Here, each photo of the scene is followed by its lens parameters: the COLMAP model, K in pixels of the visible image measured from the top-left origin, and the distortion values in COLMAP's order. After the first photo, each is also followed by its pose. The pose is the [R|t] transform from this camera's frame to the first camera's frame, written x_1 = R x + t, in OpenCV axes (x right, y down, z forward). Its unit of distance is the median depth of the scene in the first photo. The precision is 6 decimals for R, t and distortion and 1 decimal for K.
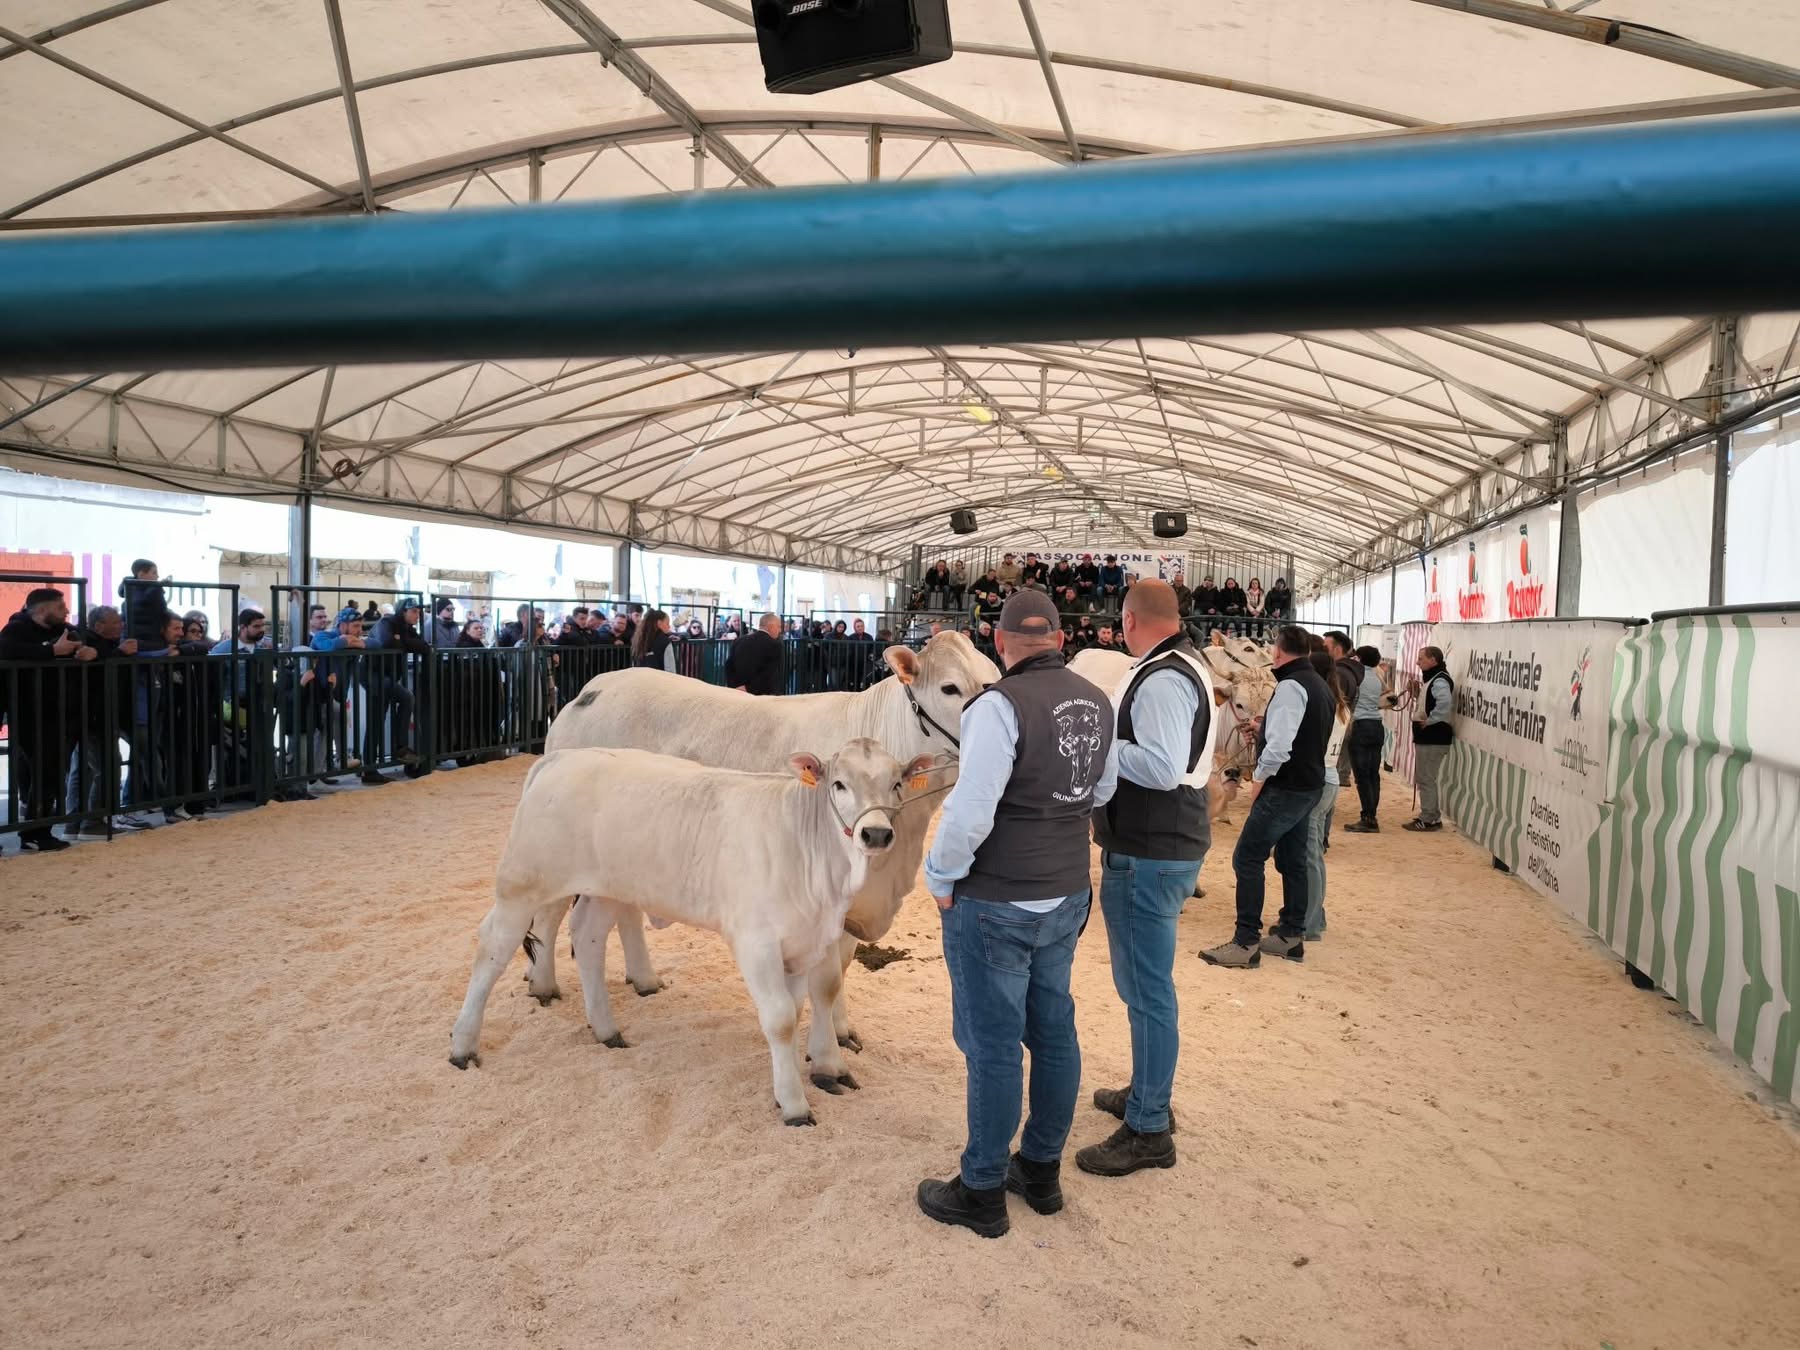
lens RADIAL K [[1236.7, 0, 900.0], [0, 1236.7, 675.0], [0, 0, 1]] dist [0.040790, -0.050741]
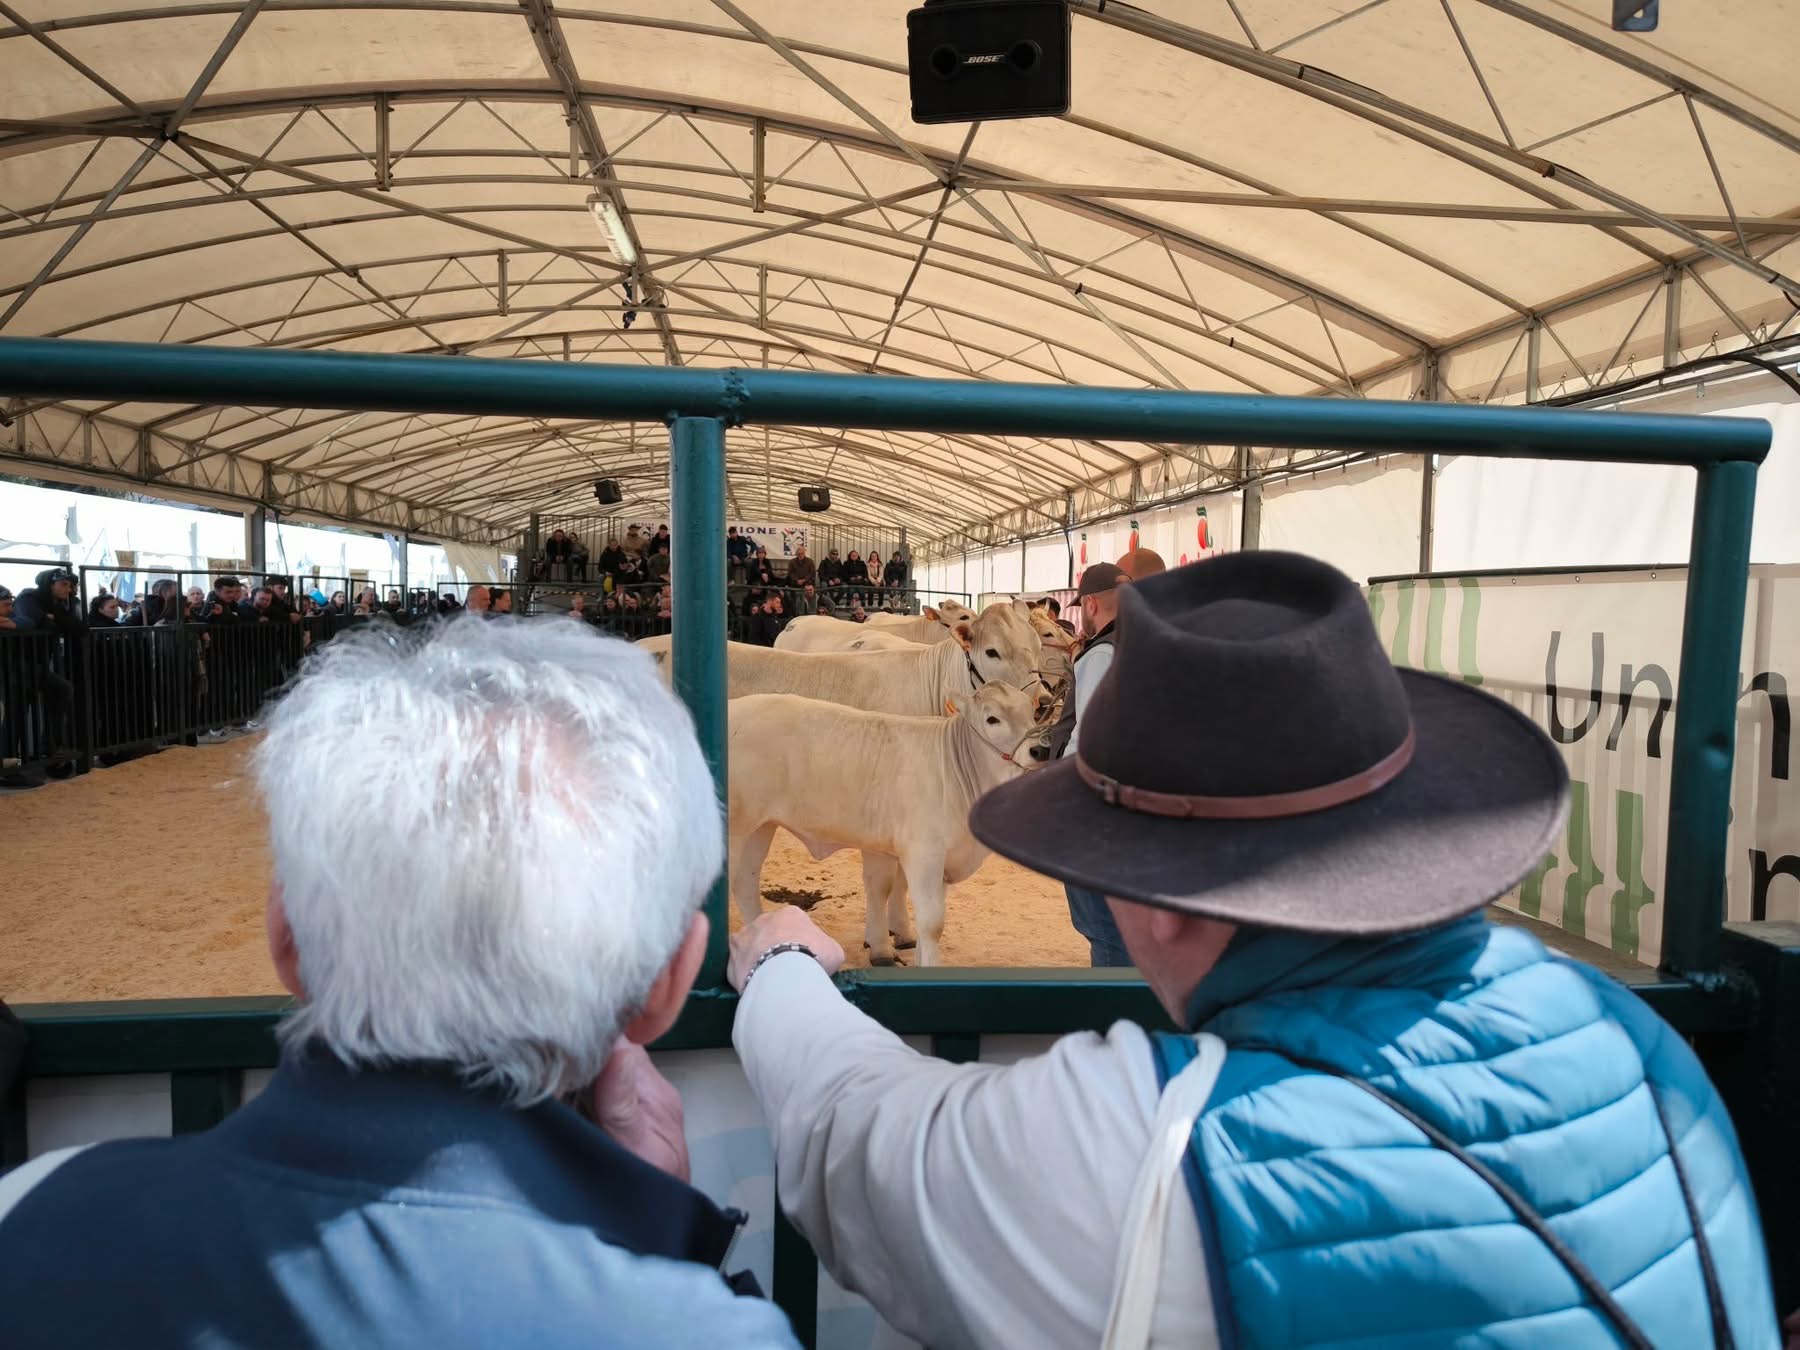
lens RADIAL K [[1239.5, 0, 900.0], [0, 1239.5, 685.5], [0, 0, 1]] dist [0.068046, -0.077964]
pose [[0.931344, -0.036790, 0.362277, -0.139628], [0.025625, 0.999038, 0.035579, 0.001446], [-0.363238, -0.023853, 0.931391, -0.019099]]
